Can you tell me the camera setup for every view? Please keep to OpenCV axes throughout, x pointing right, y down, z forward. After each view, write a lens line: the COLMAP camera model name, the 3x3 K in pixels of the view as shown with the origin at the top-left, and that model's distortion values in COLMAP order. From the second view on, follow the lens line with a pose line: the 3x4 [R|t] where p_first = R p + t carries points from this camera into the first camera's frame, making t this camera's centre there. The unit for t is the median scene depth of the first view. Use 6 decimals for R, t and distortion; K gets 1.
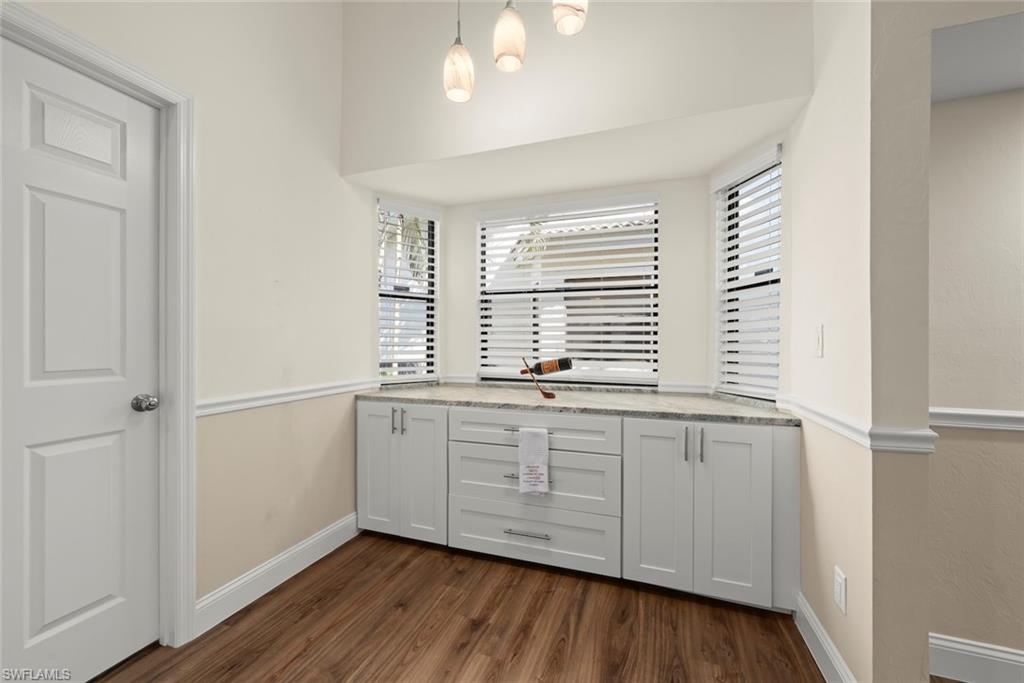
lens RADIAL K [[388.9, 0, 510.3], [0, 388.9, 342.9], [0, 0, 1]] dist [-0.001967, 0.000399]
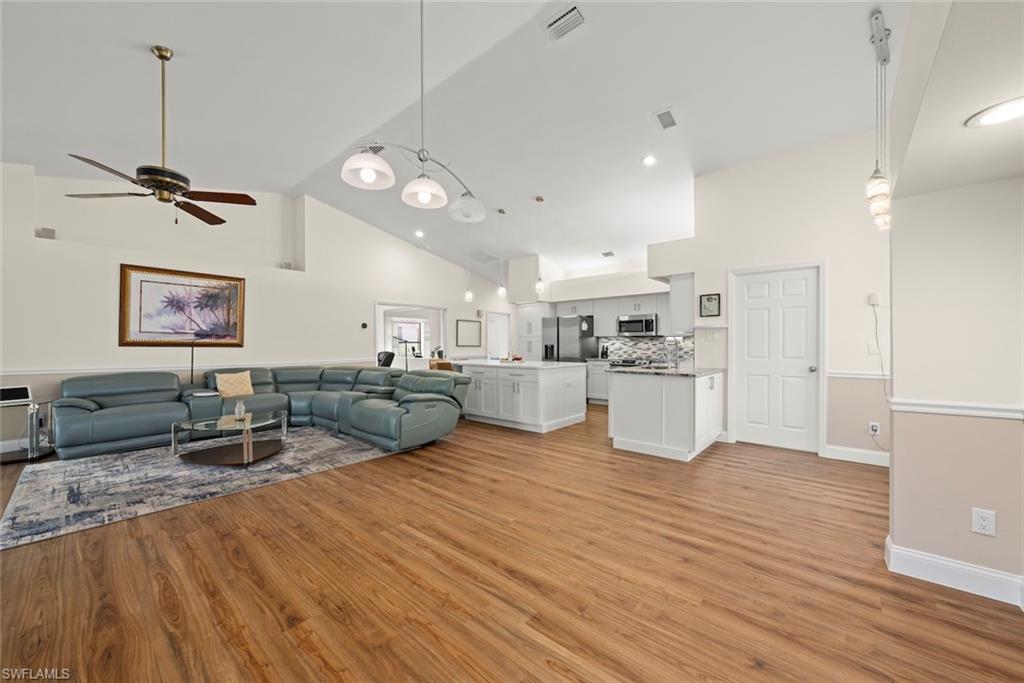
lens RADIAL K [[388.9, 0, 510.3], [0, 388.9, 342.9], [0, 0, 1]] dist [-0.001967, 0.000399]
pose [[-0.361029, -0.001442, -0.932554, 1.972510], [-0.004171, 0.999991, 0.000069, -0.028795], [0.932545, 0.003914, -0.361032, -0.068479]]
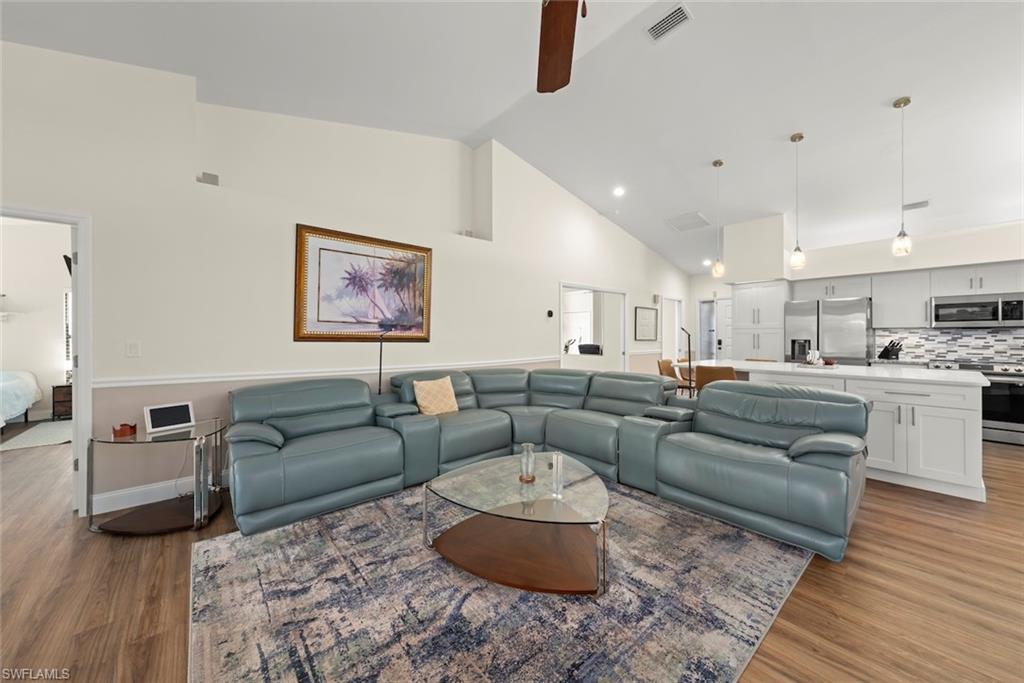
lens RADIAL K [[374.5, 0, 507.3], [0, 374.5, 335.0], [0, 0, 1]] dist [-0.001924, 0.000131]
pose [[-0.493783, -0.002533, -0.869582, 1.526819], [-0.006367, 0.999979, 0.000703, -0.032626], [0.869562, 0.005884, -0.493789, -1.720124]]
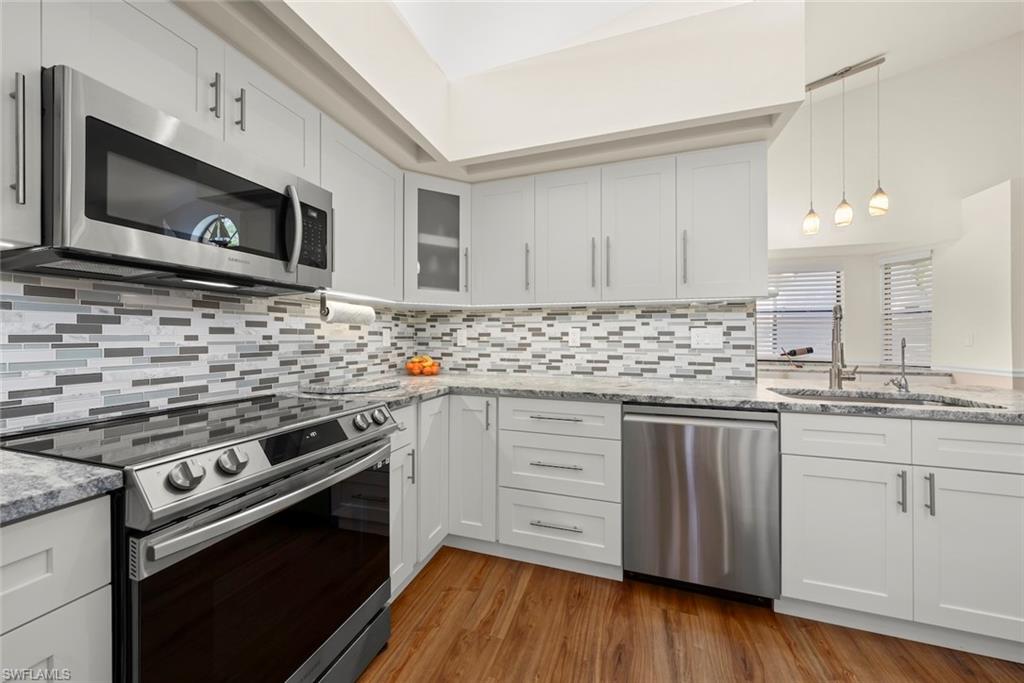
lens RADIAL K [[362.8, 0, 510.9], [0, 362.8, 335.0], [0, 0, 1]] dist [-0.001358, -0.000115]
pose [[0.999556, 0.002288, 0.029692, -1.597643], [-0.001916, 0.999920, -0.012541, 0.001285], [-0.029719, 0.012478, 0.999480, -0.892336]]
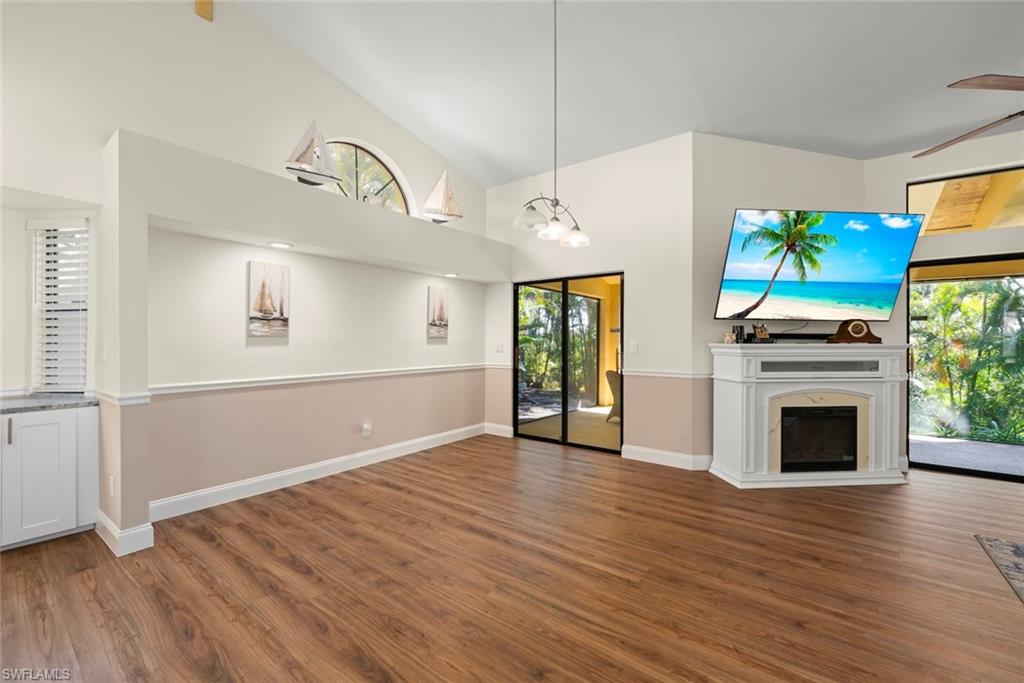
lens RADIAL K [[417.5, 0, 511.0], [0, 417.5, 340.5], [0, 0, 1]] dist [0.000681, 0.000389]
pose [[0.296614, -0.002034, 0.954995, -0.317752], [0.005874, 0.999983, 0.000306, -0.033544], [-0.954979, 0.005519, 0.296621, -0.922955]]
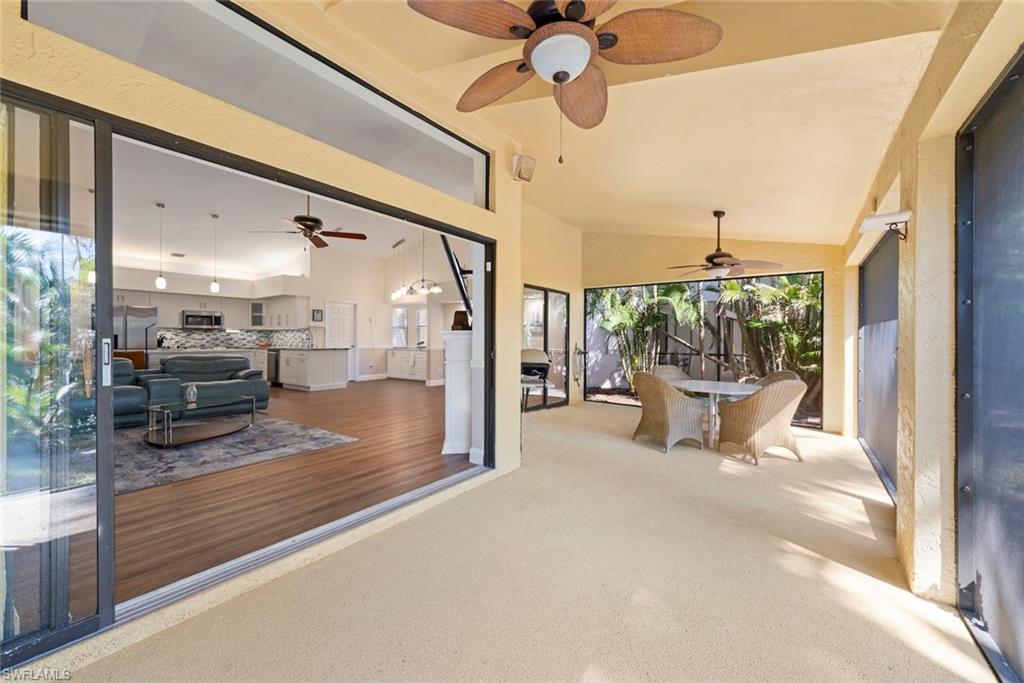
lens RADIAL K [[399.1, 0, 509.2], [0, 399.1, 339.8], [0, 0, 1]] dist [-0.001246, -0.000012]
pose [[0.960590, 0.003739, -0.277945, 2.857727], [-0.005286, 0.999974, -0.004816, 0.040319], [0.277920, 0.006095, 0.960585, -3.890466]]
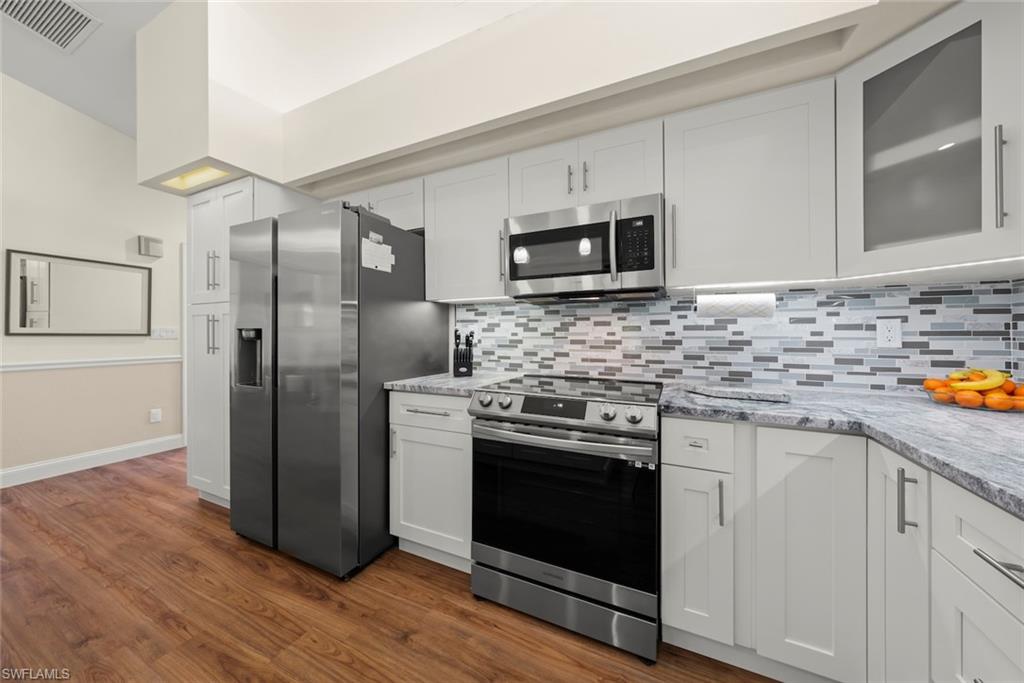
lens RADIAL K [[350.2, 0, 511.0], [0, 350.2, 330.4], [0, 0, 1]] dist [-0.000763, -0.000022]
pose [[-0.096096, -0.009620, -0.995326, -1.164392], [-0.004937, 0.999946, -0.009188, 0.000035], [0.995360, 0.004031, -0.096138, -0.370710]]
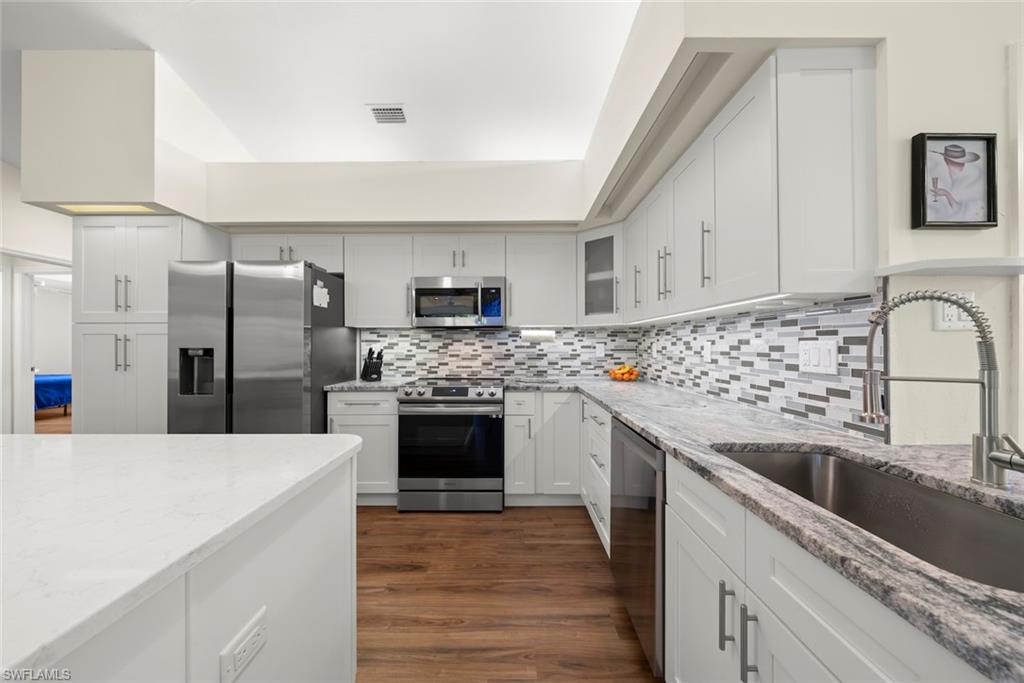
lens RADIAL K [[367.1, 0, 512.7], [0, 367.1, 343.2], [0, 0, 1]] dist [-0.001830, -0.000059]
pose [[0.341229, -0.006333, -0.939959, -0.527638], [-0.003802, 0.999960, -0.008117, -0.021329], [0.939972, 0.006344, 0.341191, -0.599037]]
